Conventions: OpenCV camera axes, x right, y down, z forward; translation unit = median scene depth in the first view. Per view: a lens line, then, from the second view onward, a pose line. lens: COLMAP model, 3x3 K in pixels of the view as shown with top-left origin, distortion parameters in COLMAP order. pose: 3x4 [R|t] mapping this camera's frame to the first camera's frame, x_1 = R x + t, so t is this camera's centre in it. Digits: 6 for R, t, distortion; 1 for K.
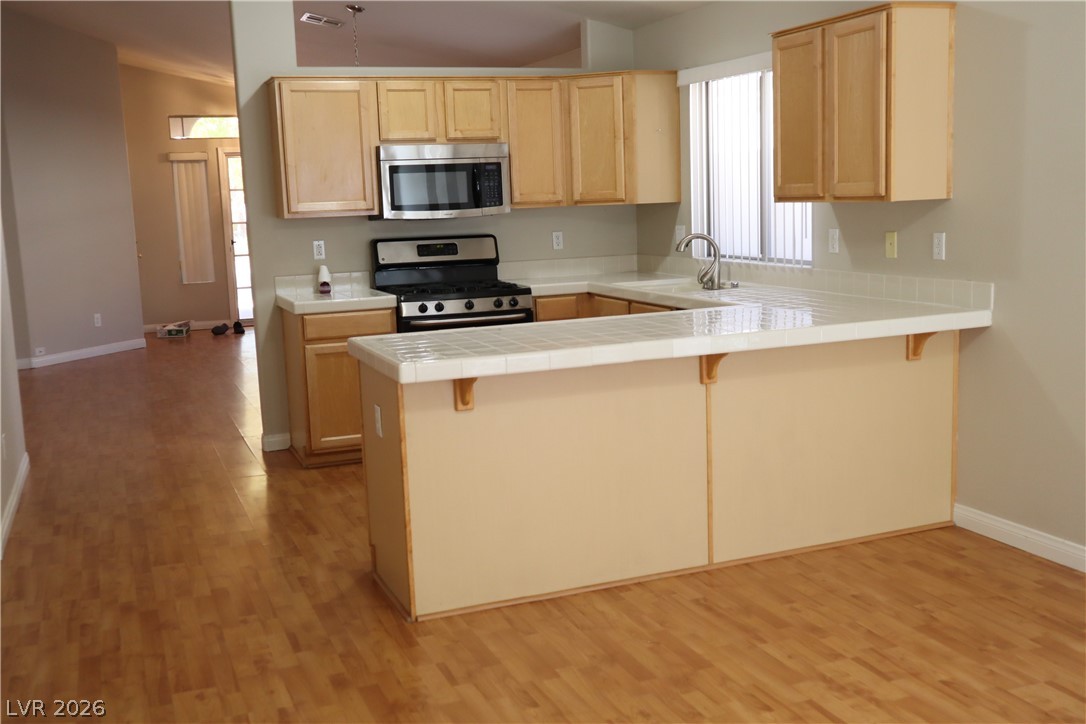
lens RADIAL K [[1134.7, 0, 543.0], [0, 1134.7, 362.0], [0, 0, 1]] dist [-0.017100, 0.095928]
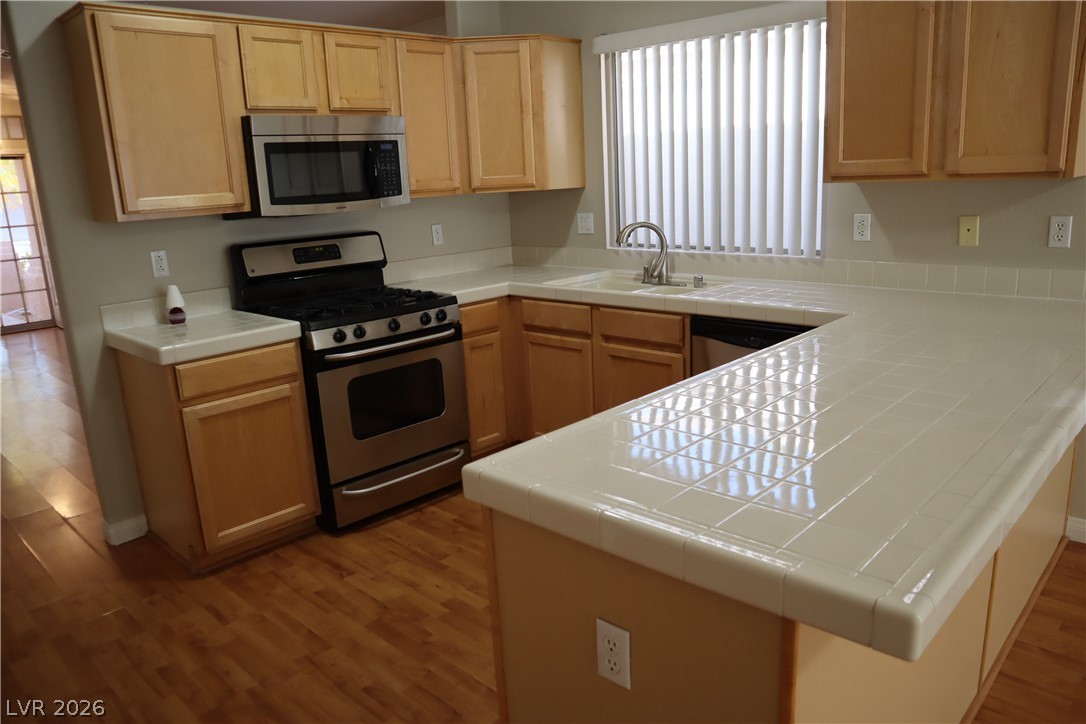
lens RADIAL K [[772.0, 0, 543.0], [0, 772.0, 362.0], [0, 0, 1]] dist [-0.122937, 0.085640]
pose [[0.907808, -0.105298, 0.405952, -0.184182], [0.077116, 0.993374, 0.085215, -0.061023], [-0.412236, -0.046054, 0.909913, 0.479257]]
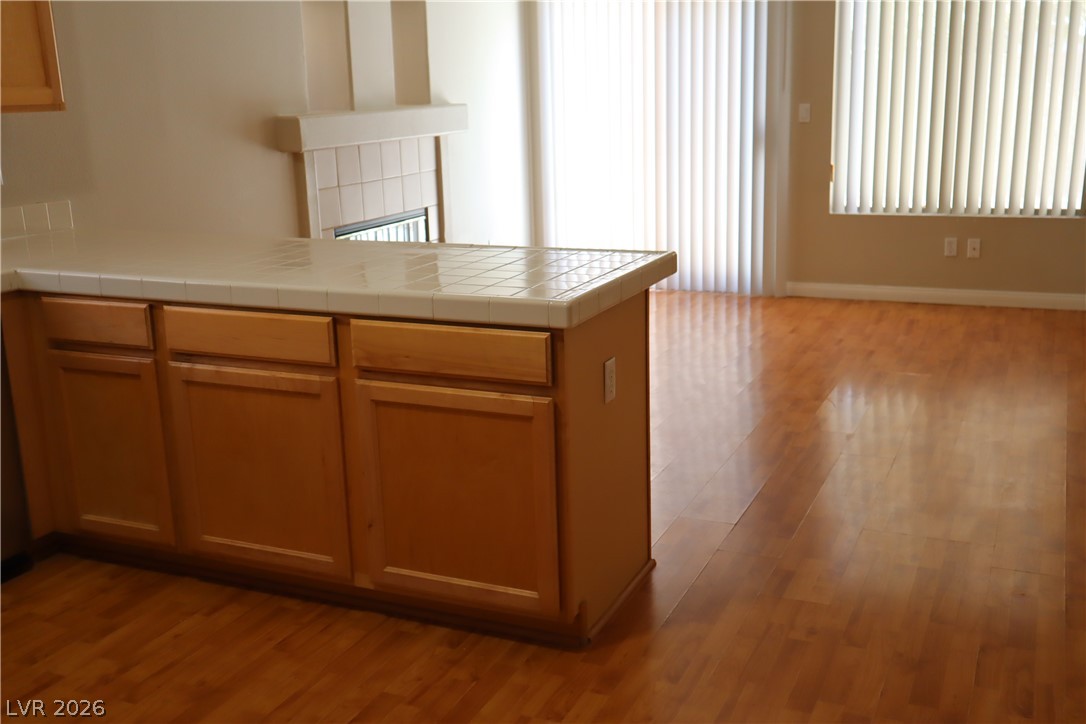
lens RADIAL K [[1134.7, 0, 543.0], [0, 1134.7, 362.0], [0, 0, 1]] dist [-0.017100, 0.095928]
pose [[-0.698337, -0.116610, 0.706206, -0.404471], [0.156019, 0.938117, 0.309184, -0.122619], [-0.698558, 0.326096, -0.636928, 0.964416]]
